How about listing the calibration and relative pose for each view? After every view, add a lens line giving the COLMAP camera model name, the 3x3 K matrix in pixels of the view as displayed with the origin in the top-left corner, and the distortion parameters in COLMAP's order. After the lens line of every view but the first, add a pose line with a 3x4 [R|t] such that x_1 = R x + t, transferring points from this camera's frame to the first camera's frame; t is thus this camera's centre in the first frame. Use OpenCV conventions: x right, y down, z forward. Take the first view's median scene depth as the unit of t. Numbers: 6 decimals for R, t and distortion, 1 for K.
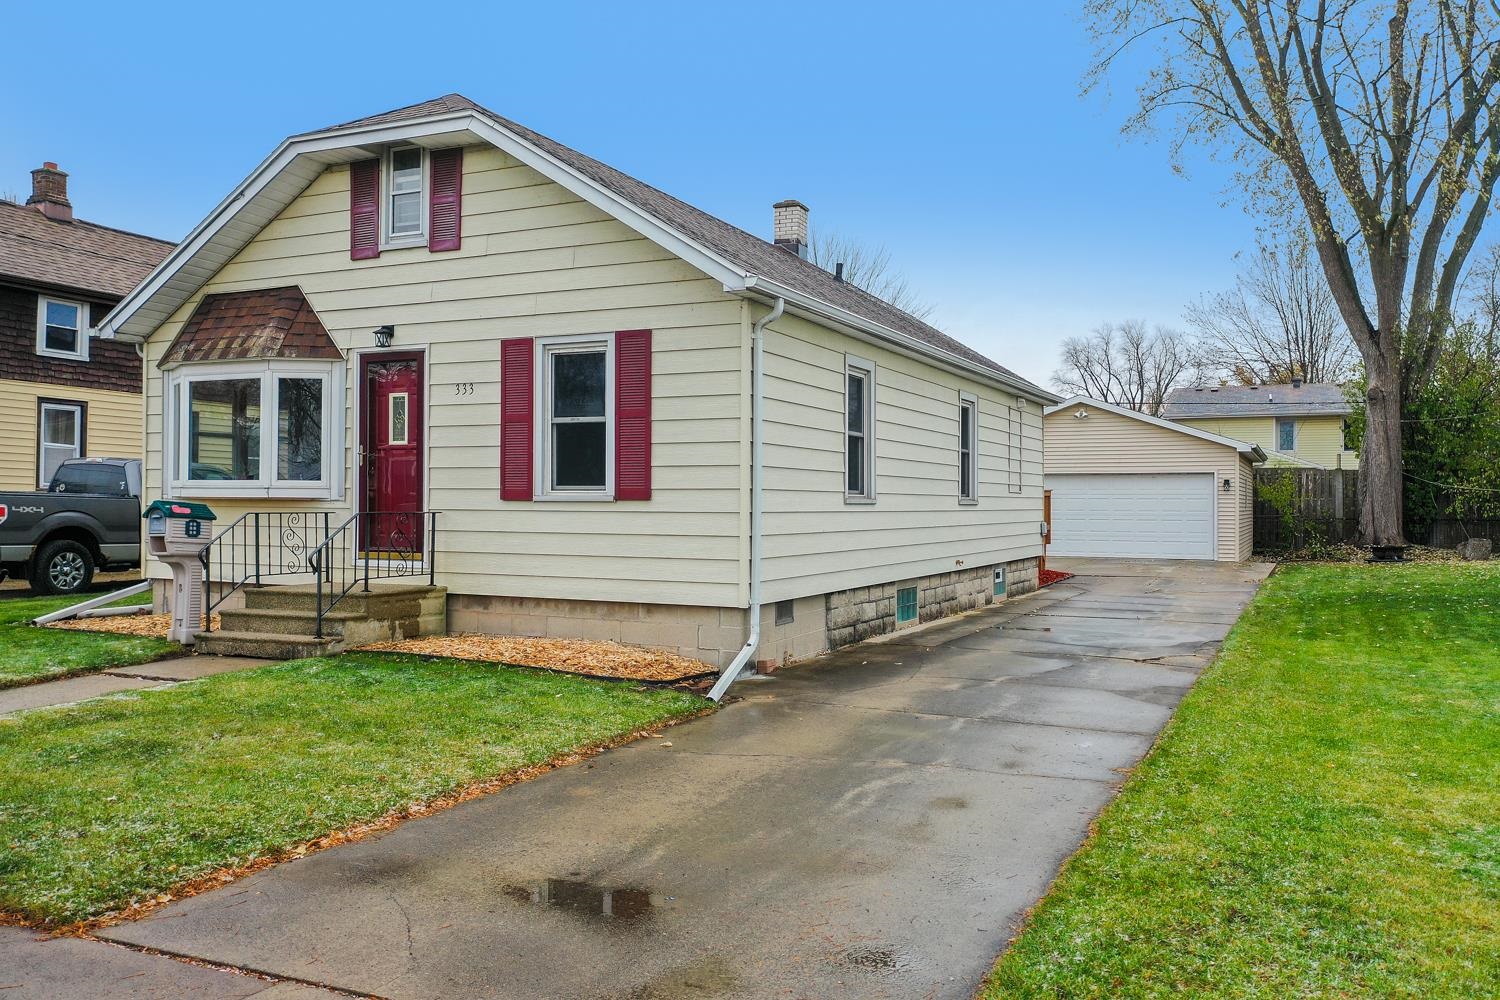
lens RADIAL K [[1190.0, 0, 772.4], [0, 1190.0, 517.9], [0, 0, 1]] dist [0.003731, 0.004994]
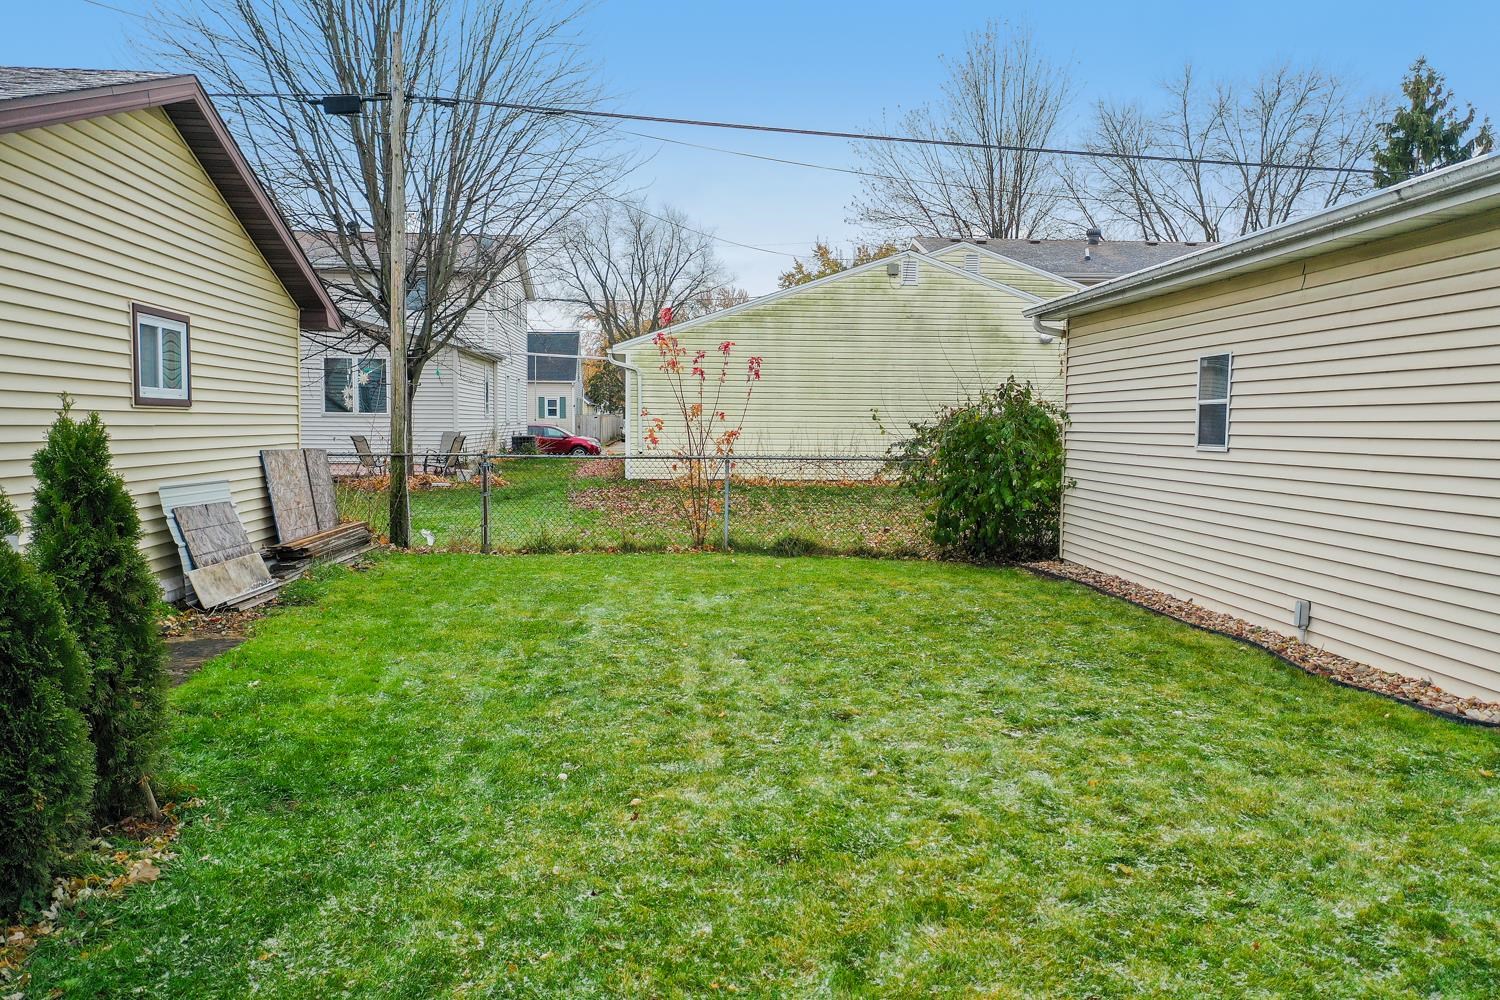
lens RADIAL K [[1165.6, 0, 750.0], [0, 1165.6, 500.0], [0, 0, 1]] dist [0.009951, -0.001563]
pose [[0.875387, -0.031446, 0.482399, -0.145392], [0.002980, 0.998214, 0.059662, -0.041622], [-0.483414, -0.050789, 0.873917, 2.343400]]
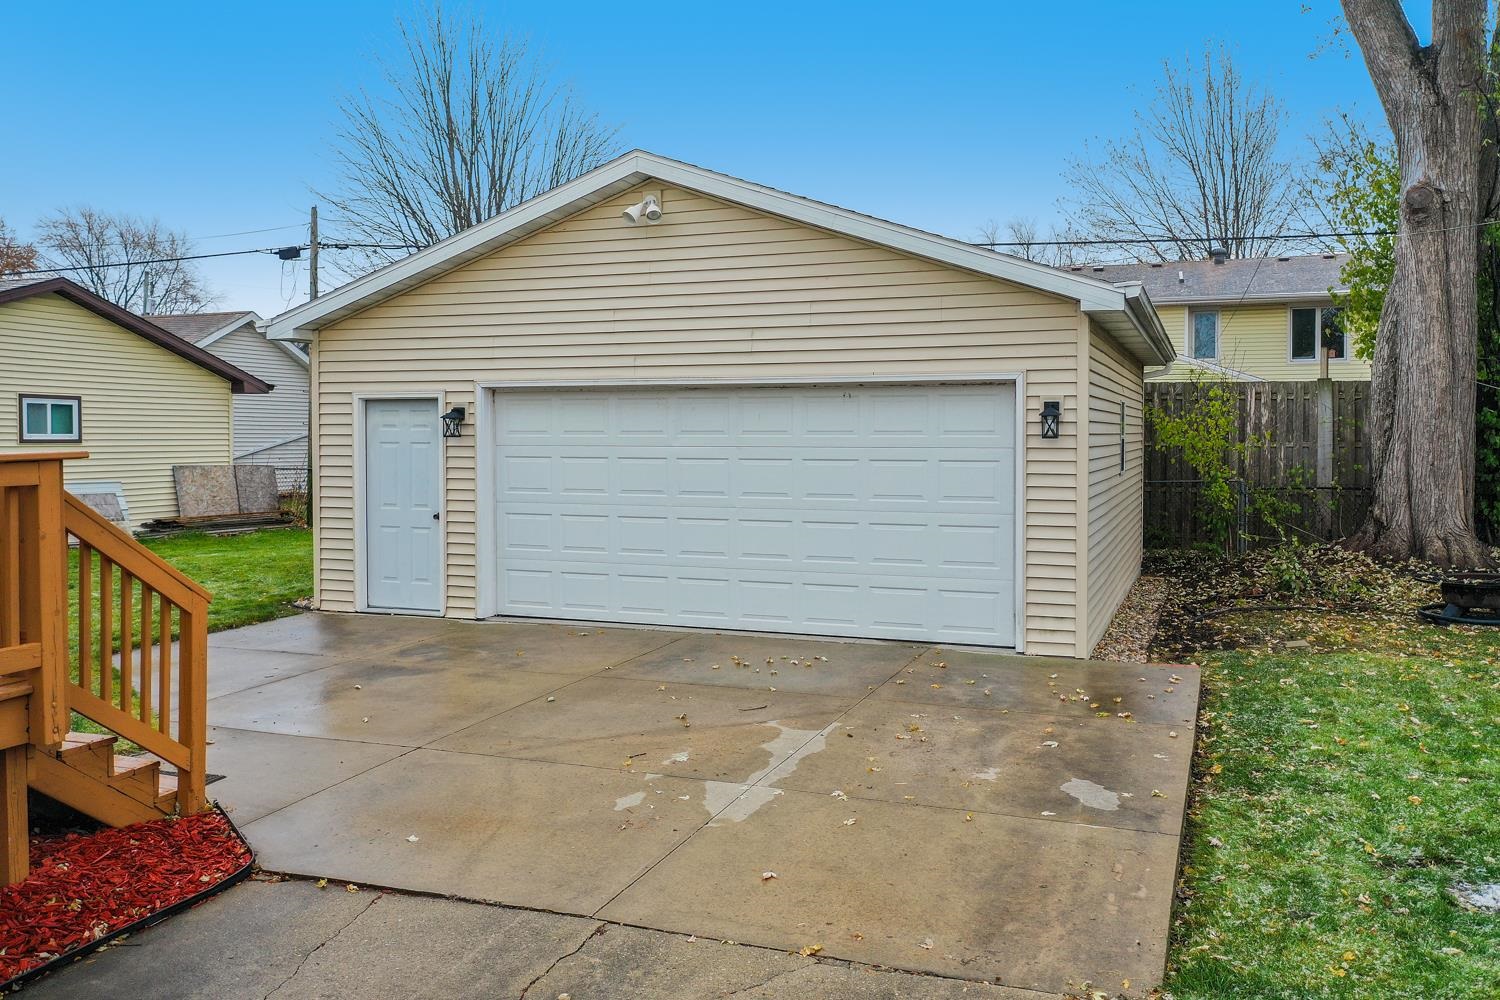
lens RADIAL K [[1171.8, 0, 796.7], [0, 1171.8, 485.9], [0, 0, 1]] dist [0.000455, 0.003533]
pose [[0.996681, -0.009066, 0.080904, 0.678074], [0.006221, 0.999356, 0.035352, -0.049916], [-0.081173, -0.034731, 0.996095, 1.628539]]
